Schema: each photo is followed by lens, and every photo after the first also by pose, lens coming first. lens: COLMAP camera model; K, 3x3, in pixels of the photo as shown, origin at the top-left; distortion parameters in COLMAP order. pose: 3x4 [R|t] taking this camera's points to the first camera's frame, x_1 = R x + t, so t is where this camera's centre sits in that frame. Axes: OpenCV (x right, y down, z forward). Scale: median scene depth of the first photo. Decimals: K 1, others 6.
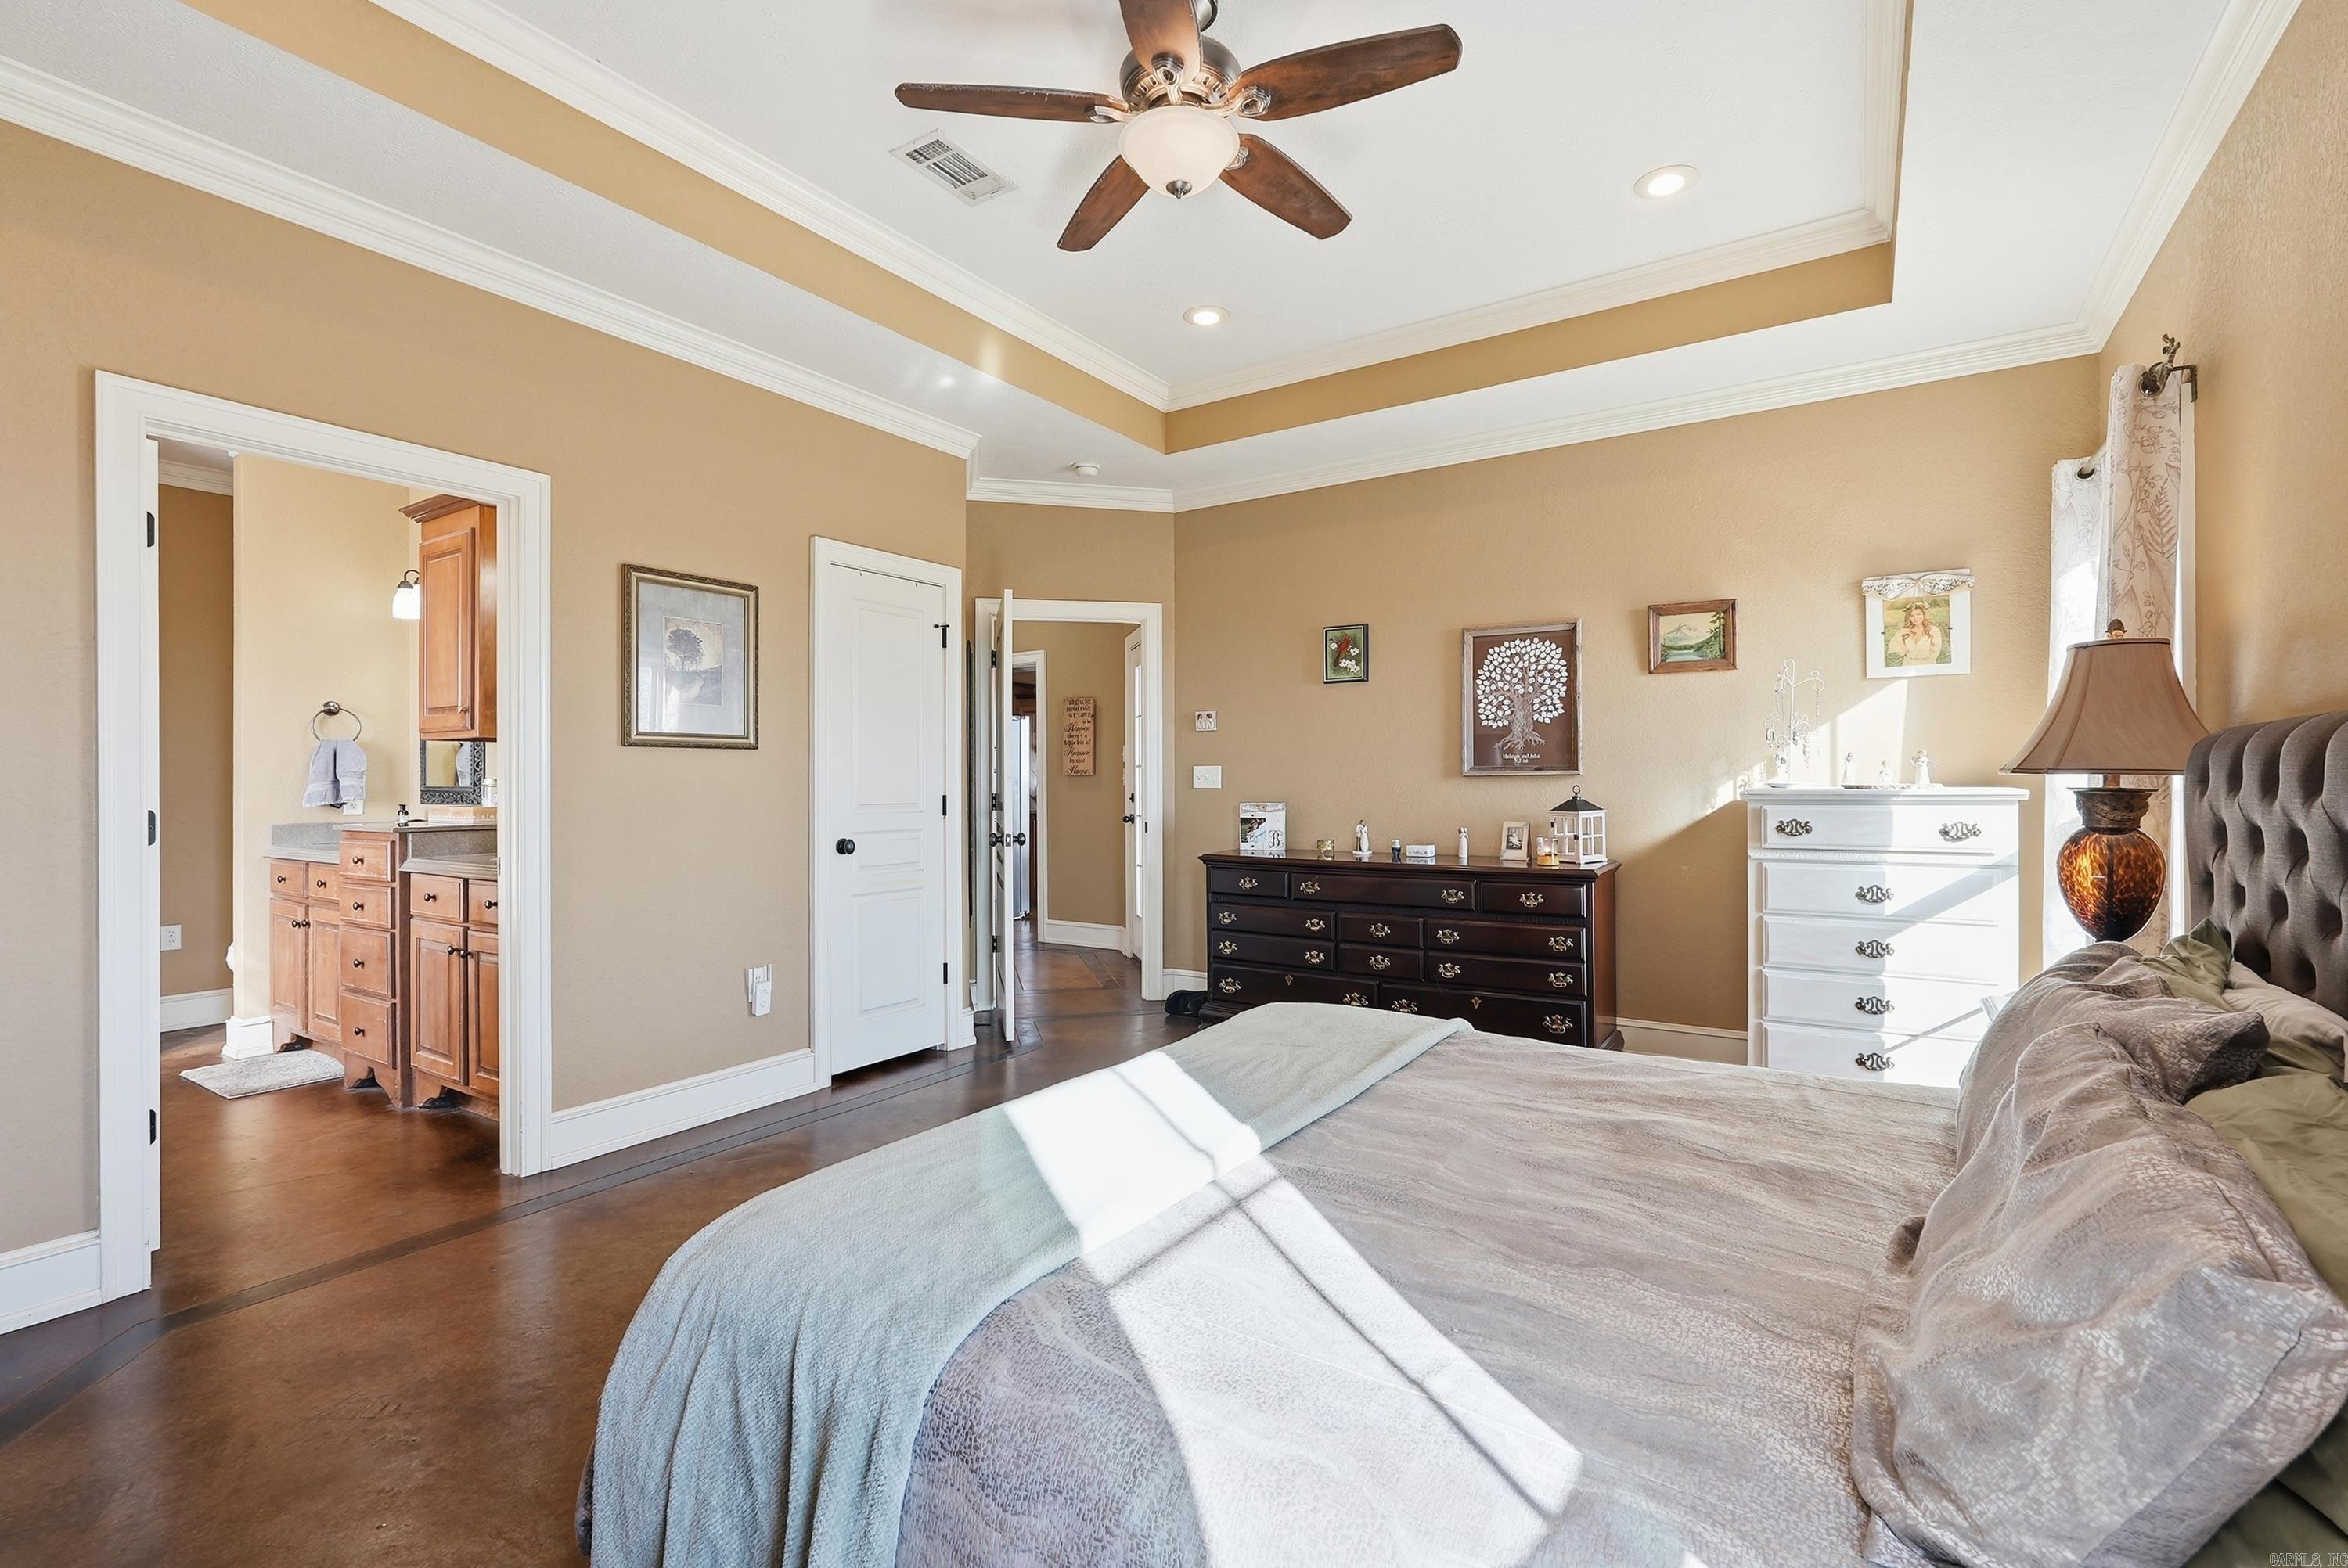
lens RADIAL K [[1043.1, 0, 1167.7], [0, 1043.1, 779.8], [0, 0, 1]] dist [-0.012965, 0.006217]
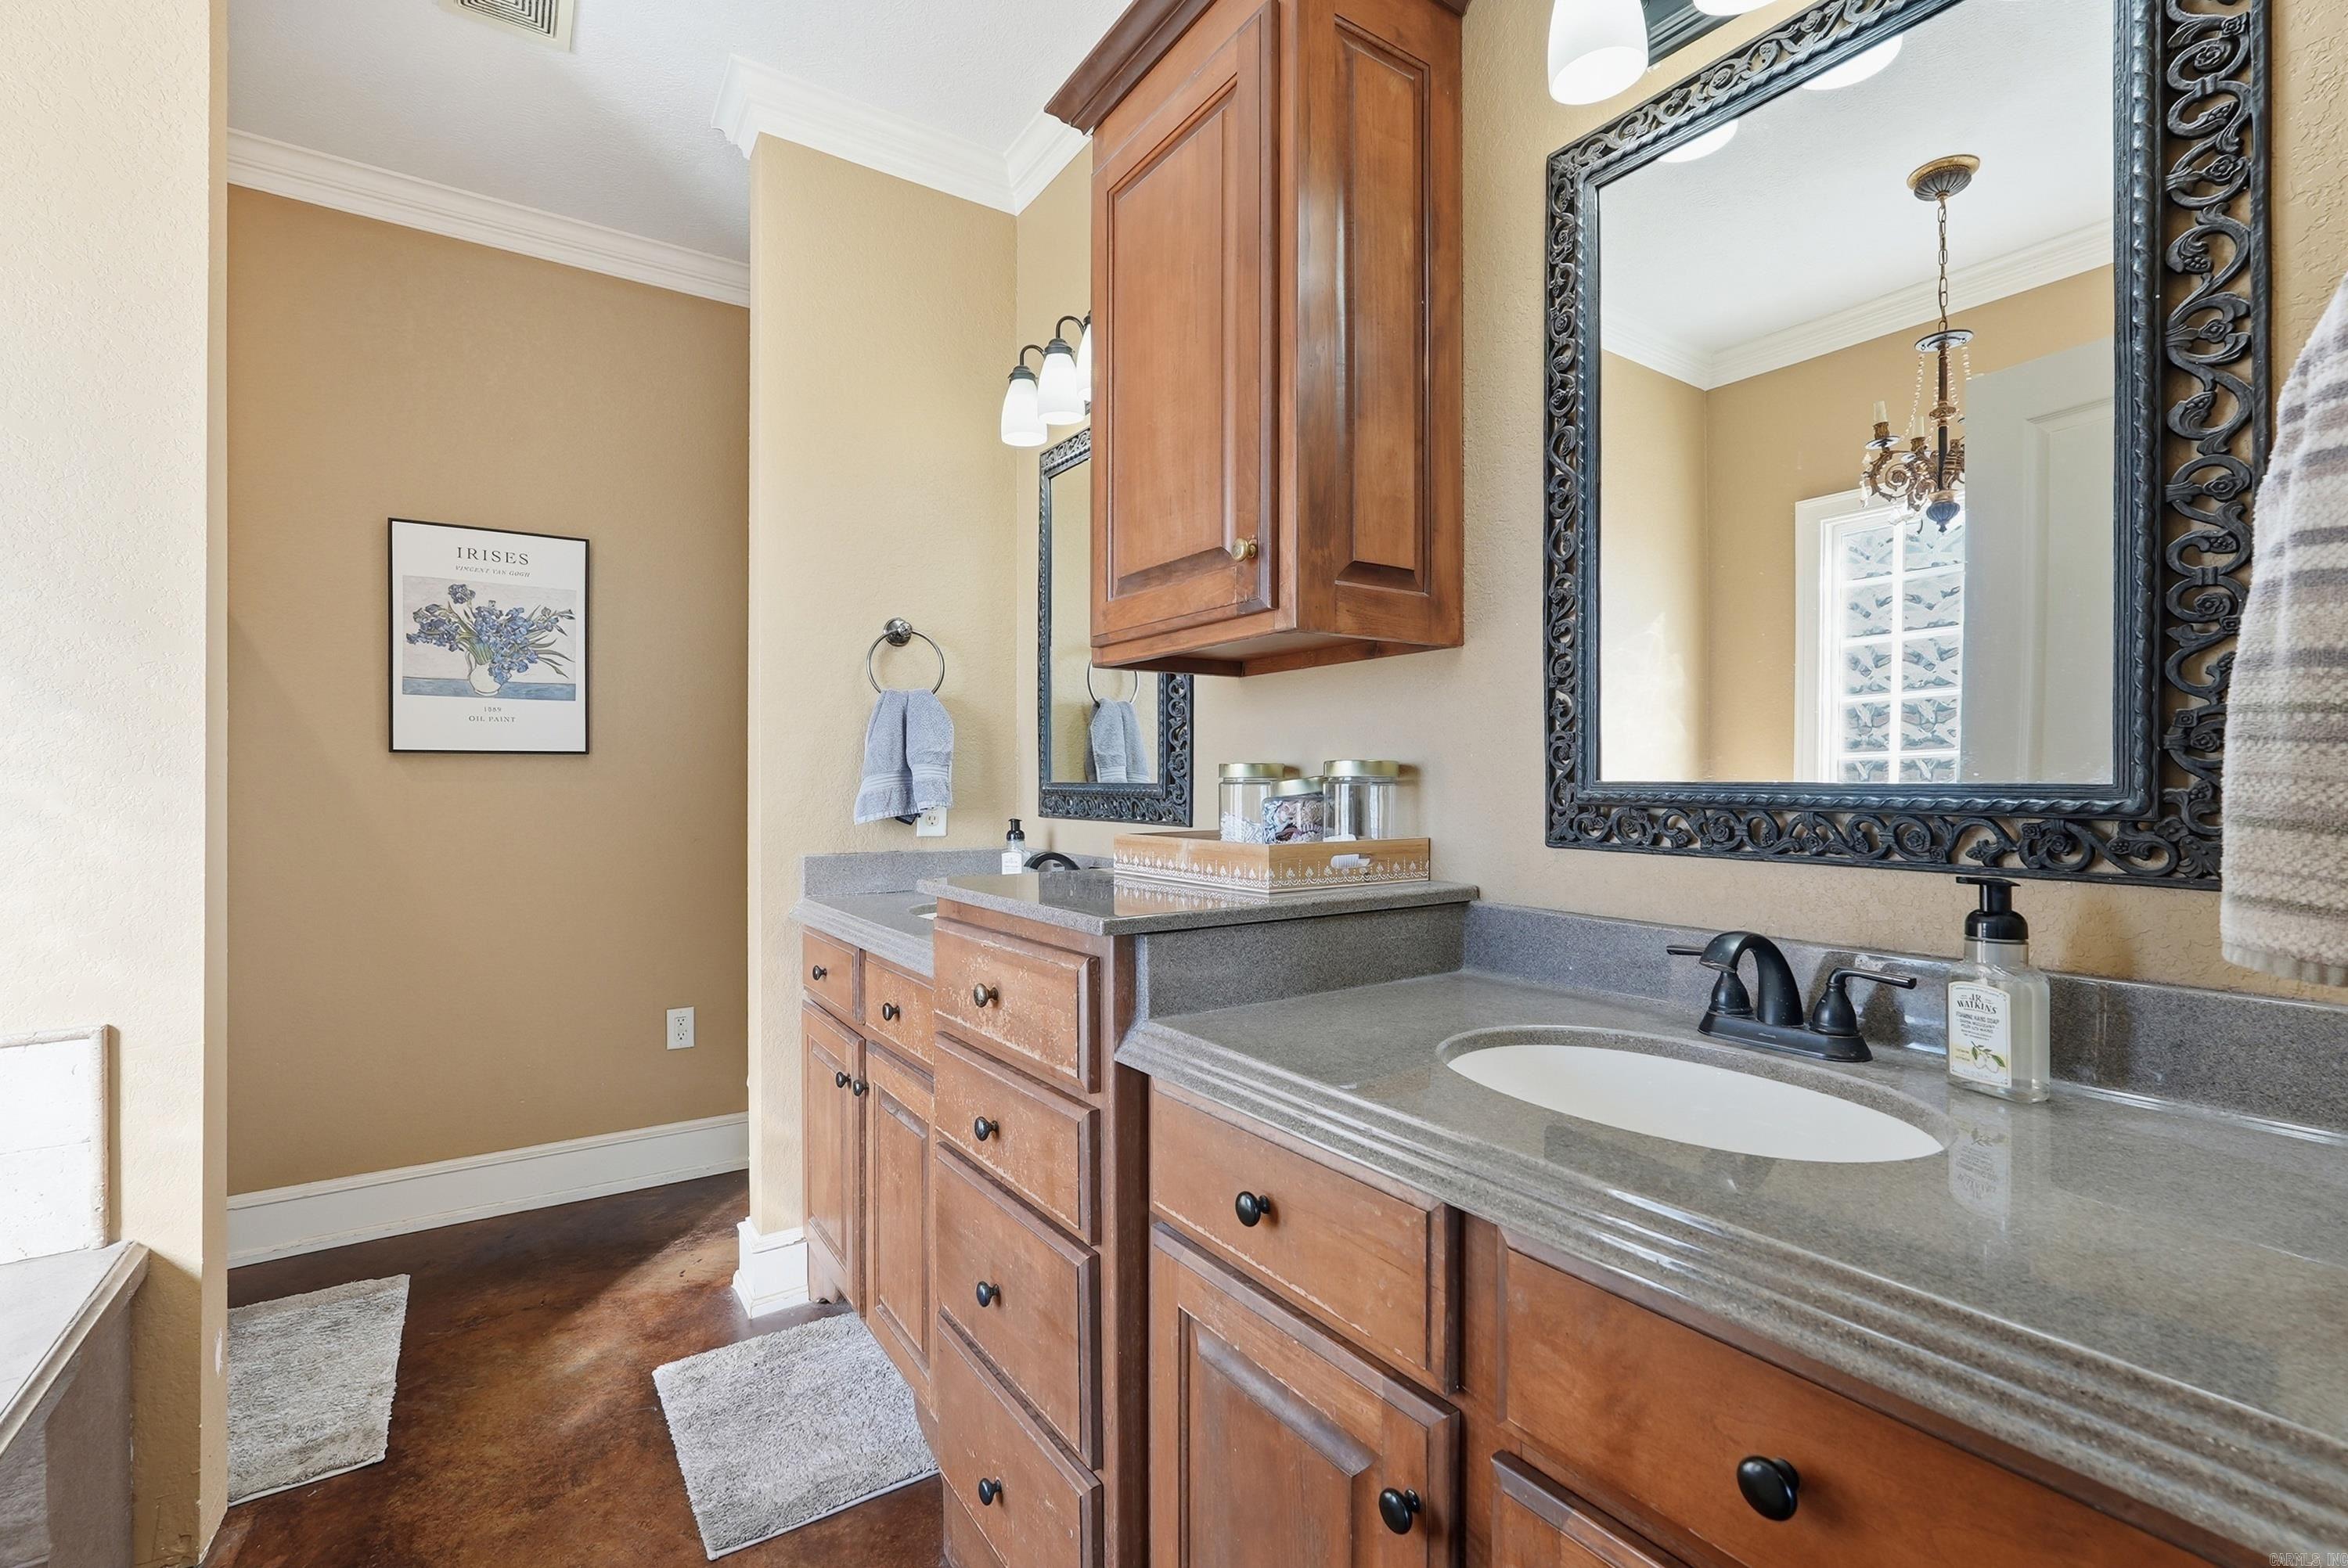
lens RADIAL K [[1043.1, 0, 1177.9], [0, 1043.1, 786.0], [0, 0, 1]] dist [-0.012965, 0.006217]
pose [[0.924468, 0.002940, -0.381248, -0.526295], [-0.000159, 0.999973, 0.007325, 0.004646], [0.381259, -0.006711, 0.924444, 0.628872]]
